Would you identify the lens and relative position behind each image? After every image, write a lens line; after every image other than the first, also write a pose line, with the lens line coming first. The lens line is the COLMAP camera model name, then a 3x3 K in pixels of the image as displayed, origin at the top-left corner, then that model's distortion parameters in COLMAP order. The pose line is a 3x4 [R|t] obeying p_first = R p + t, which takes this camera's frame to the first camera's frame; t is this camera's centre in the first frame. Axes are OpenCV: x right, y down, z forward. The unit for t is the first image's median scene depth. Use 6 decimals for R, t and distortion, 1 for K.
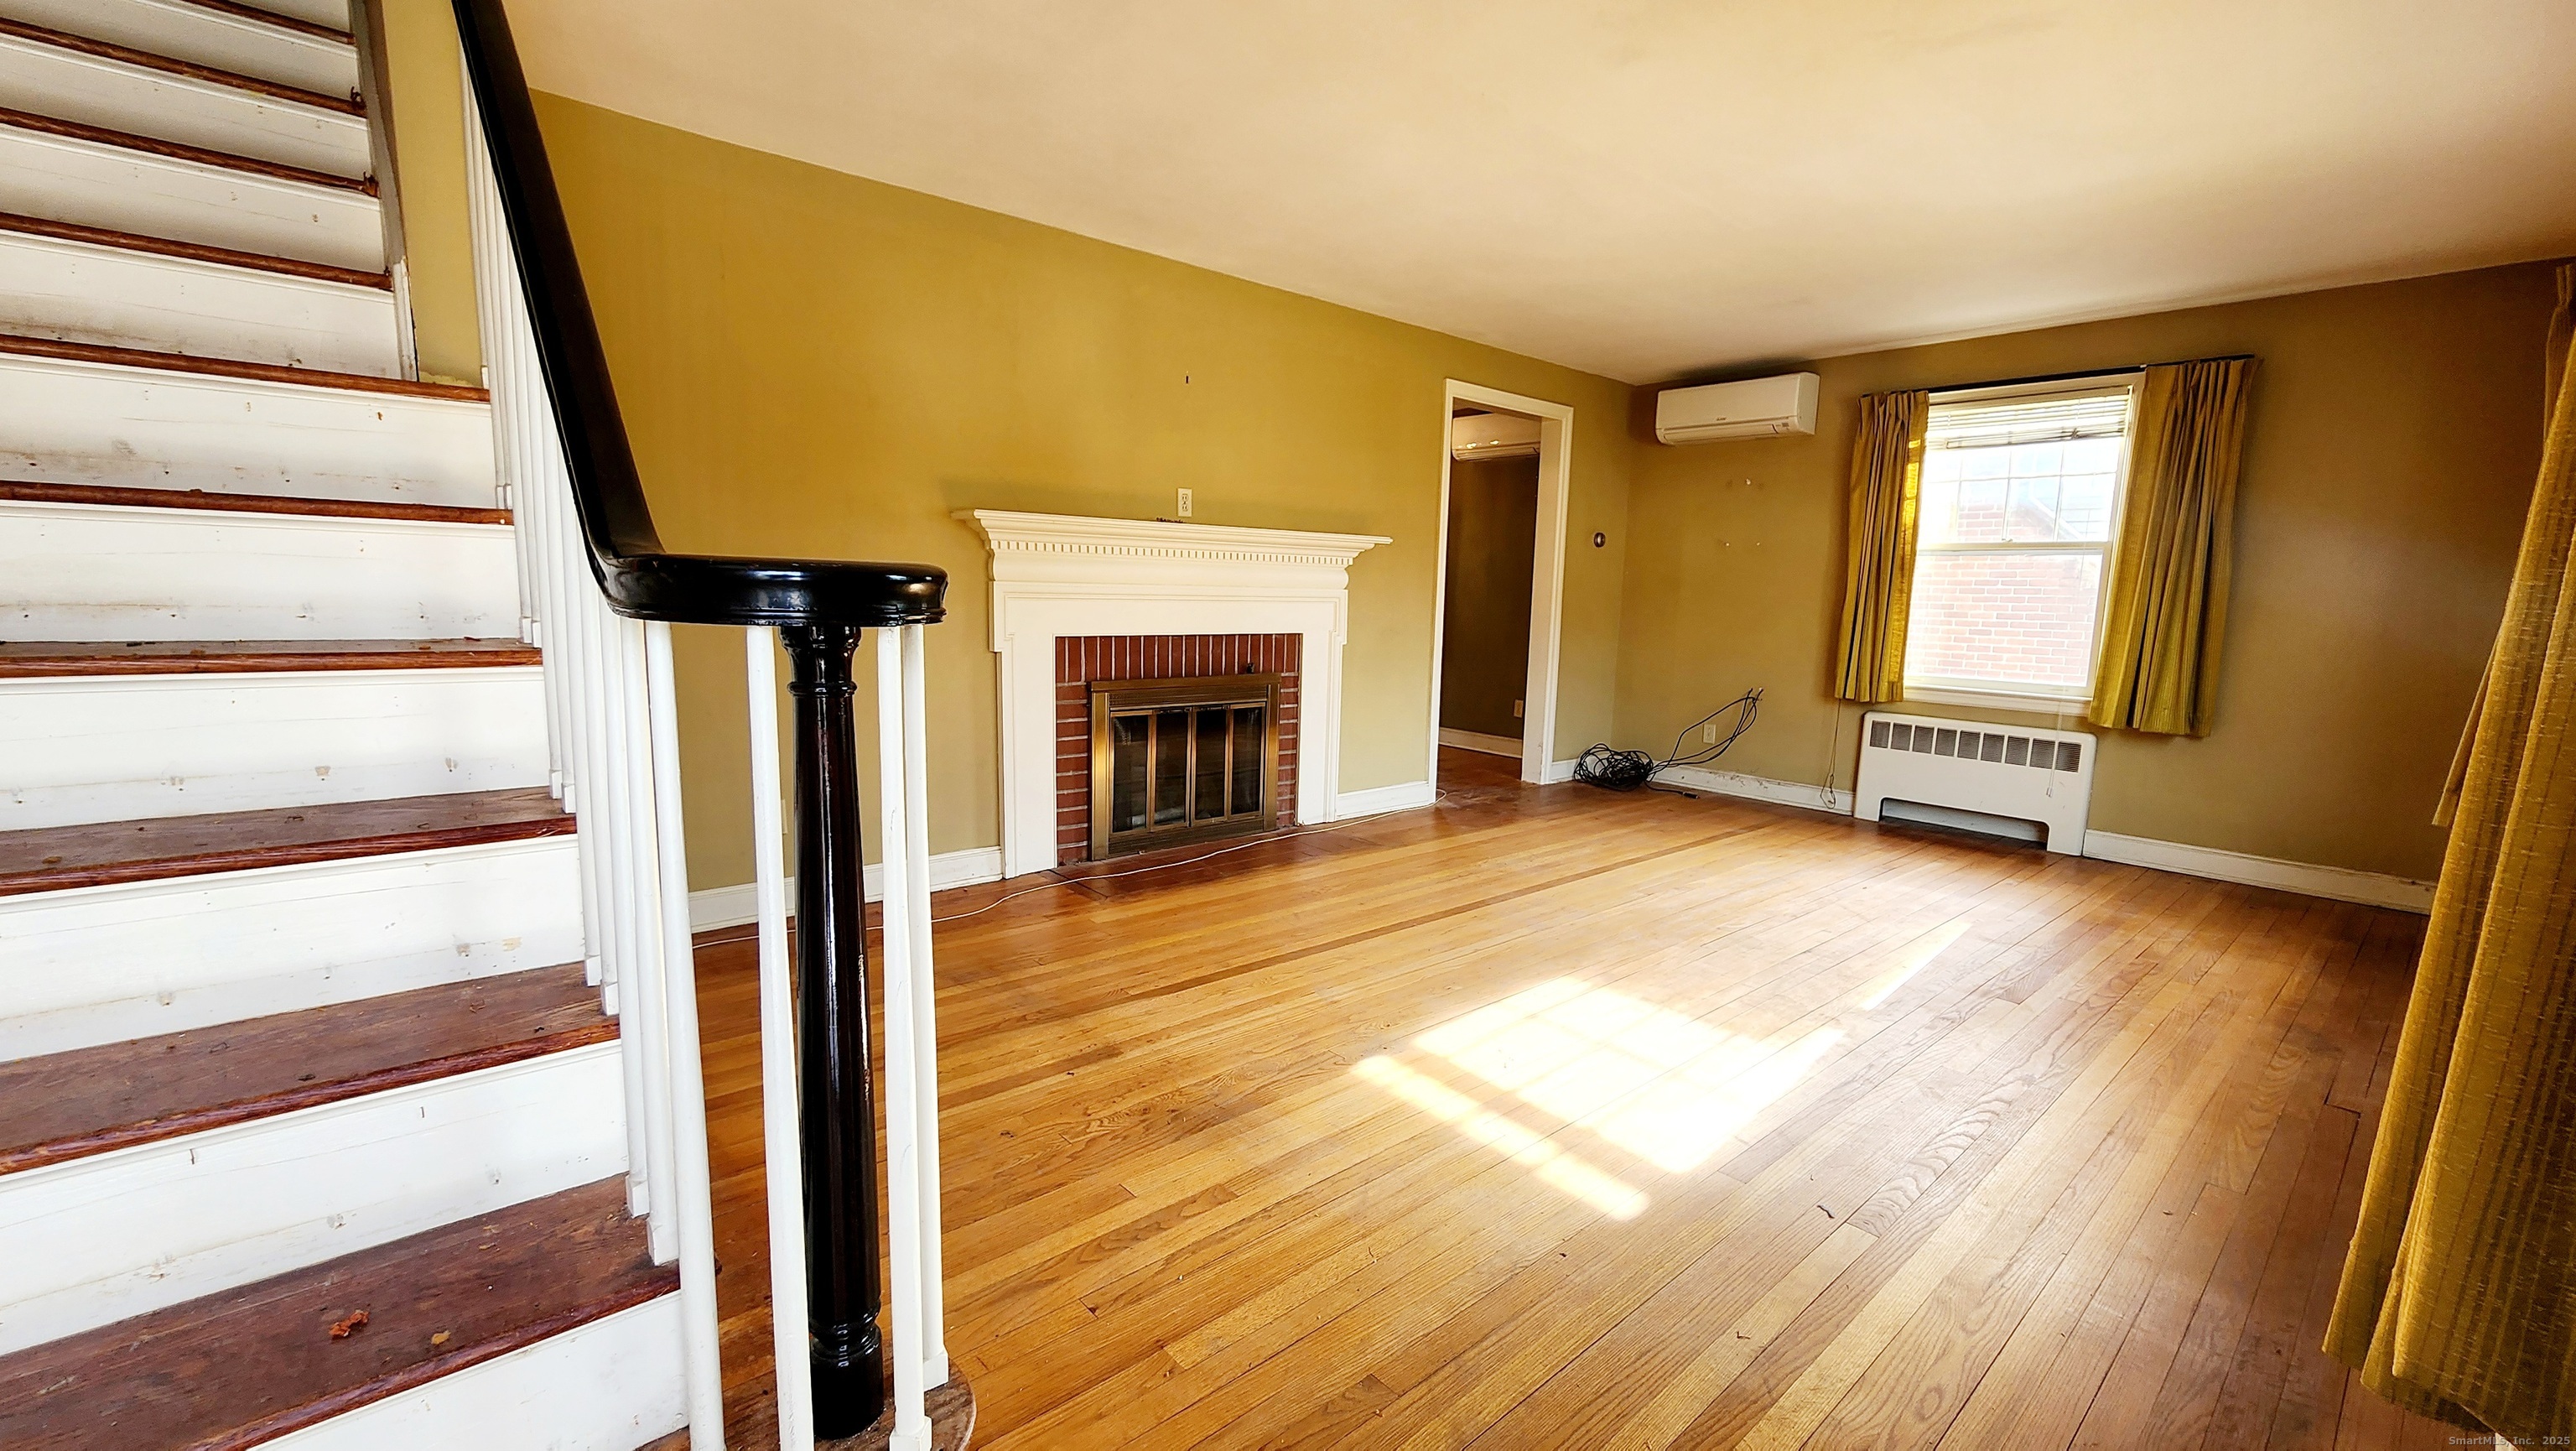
lens RADIAL K [[1050.5, 0, 1287.0], [0, 1050.5, 739.2], [0, 0, 1]] dist [0.000417, -0.000016]
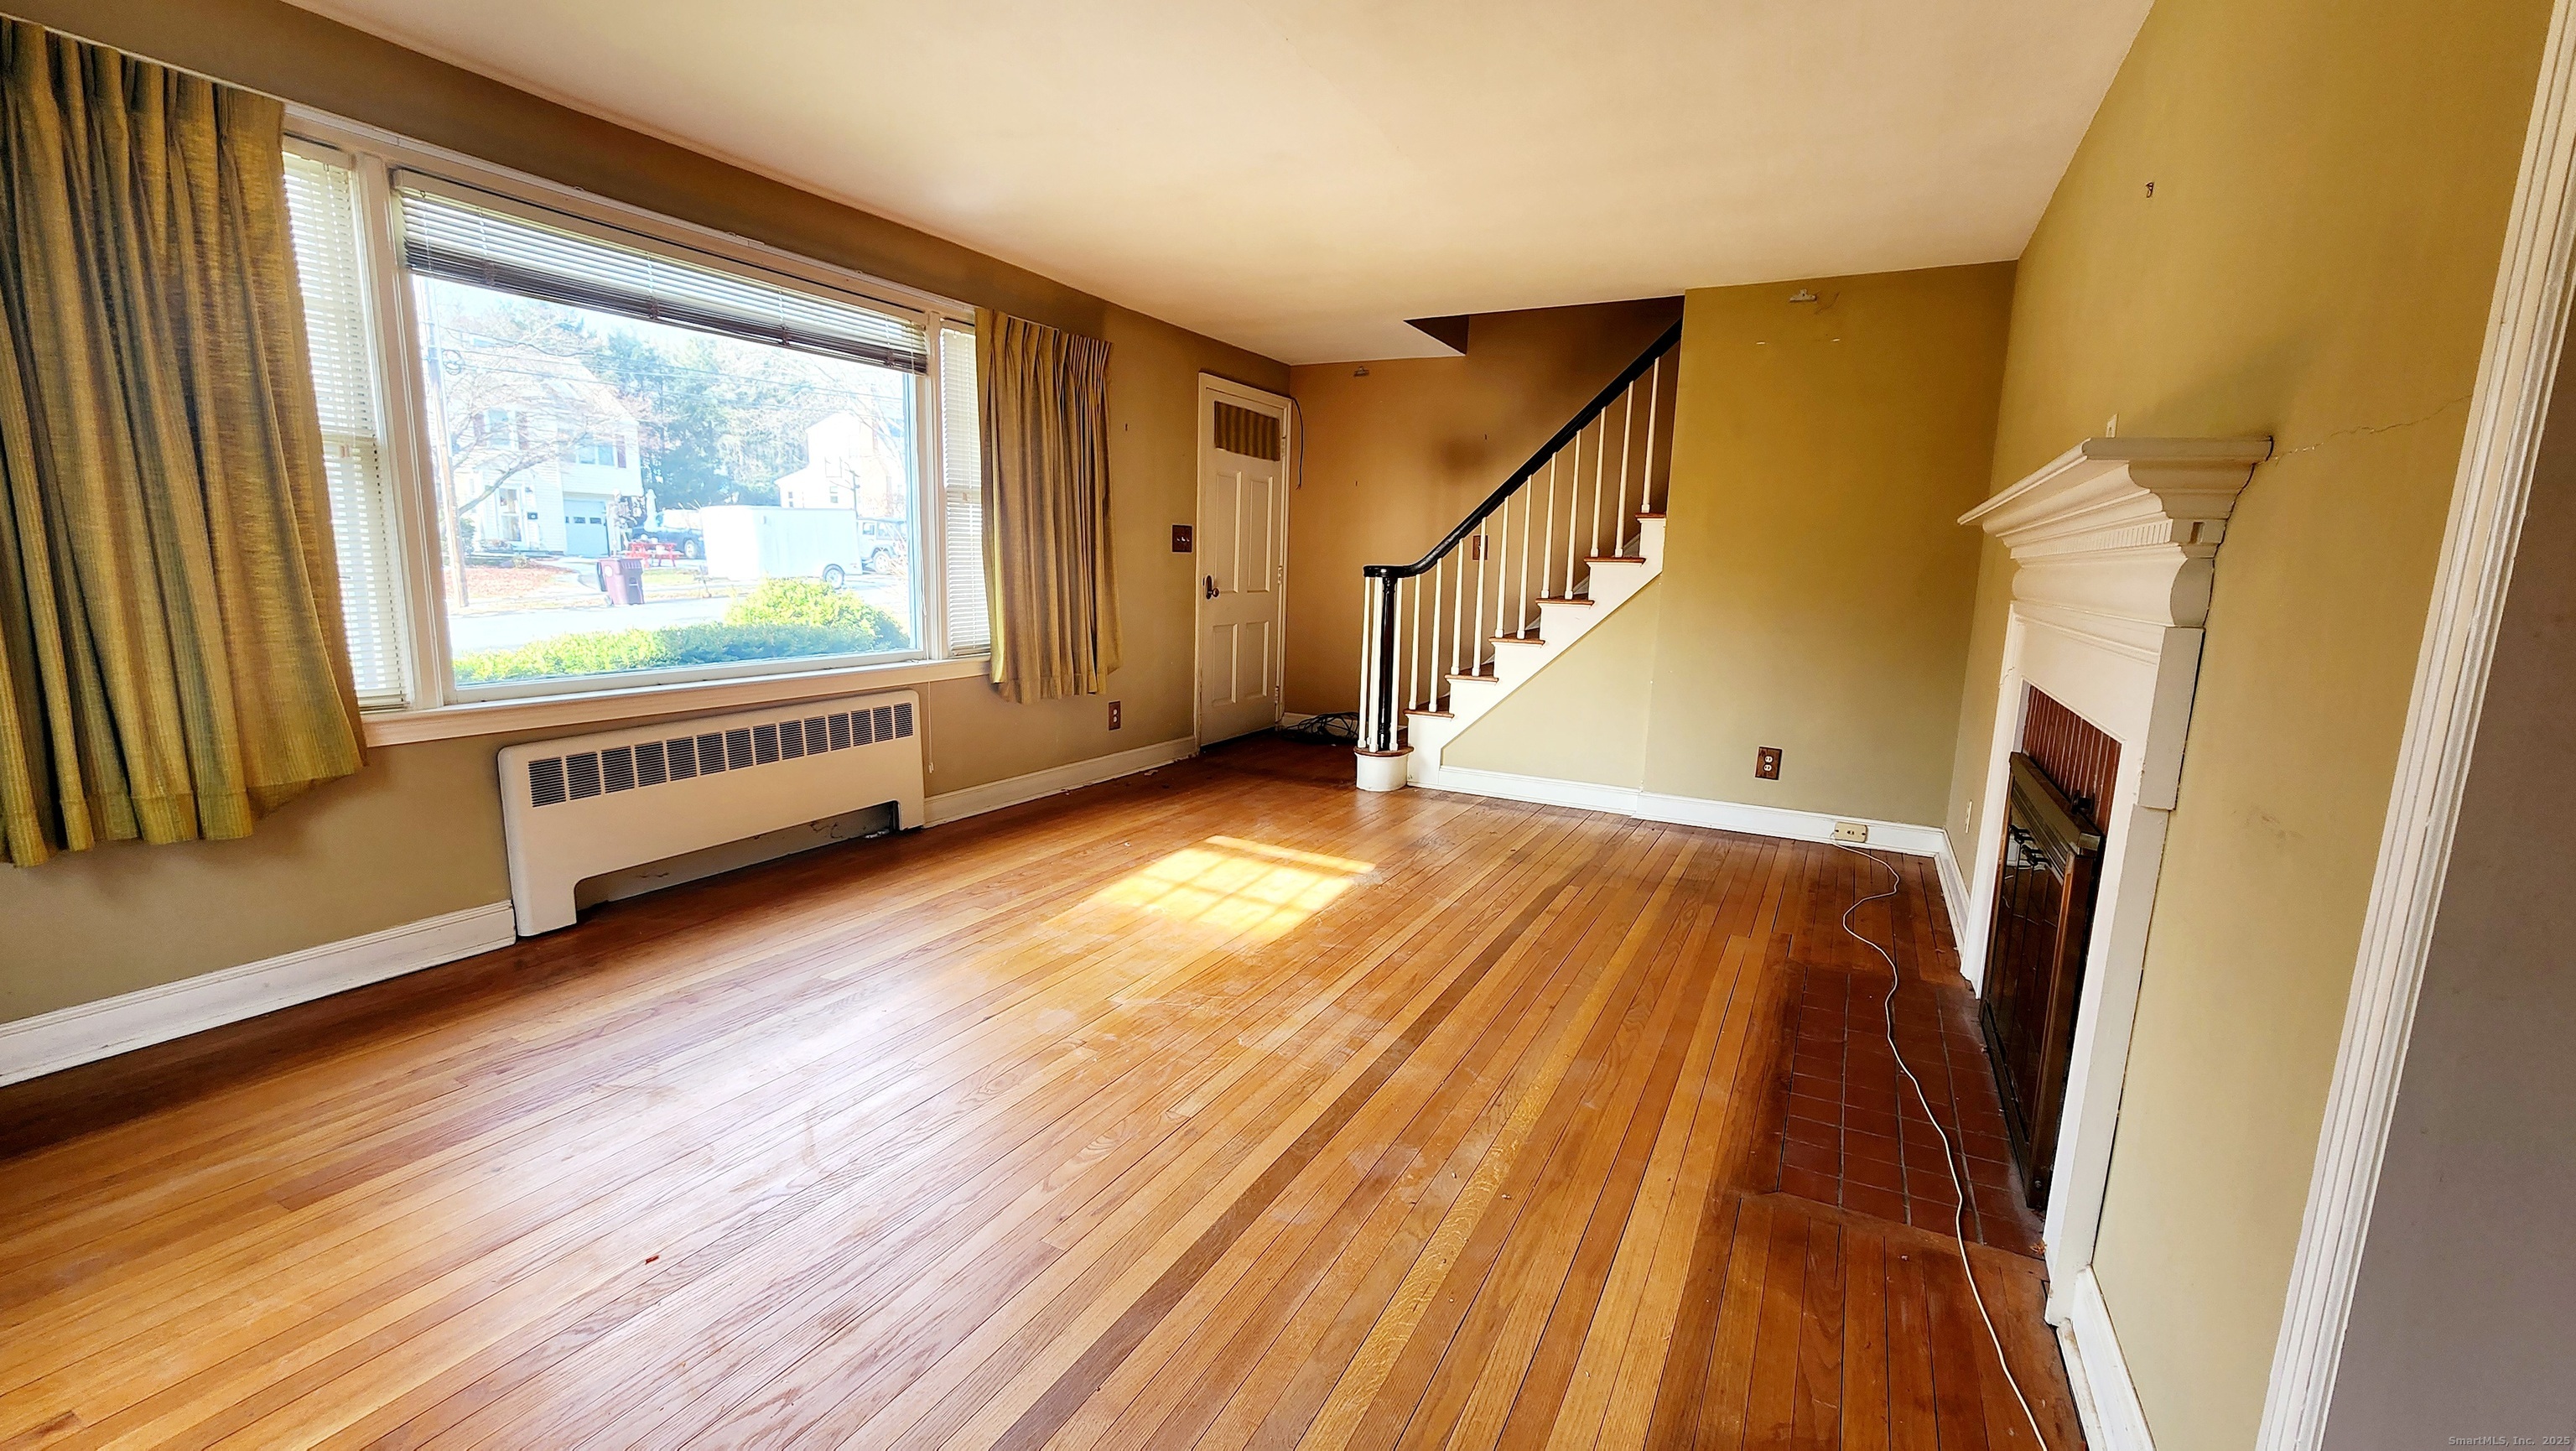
lens RADIAL K [[1050.5, 0, 1288.4], [0, 1050.5, 731.7], [0, 0, 1]] dist [0.000417, -0.000016]
pose [[-0.931140, 0.007798, -0.364577, 0.566448], [-0.104119, 0.952467, 0.286295, -0.245326], [0.349481, 0.304541, -0.886069, 1.691924]]
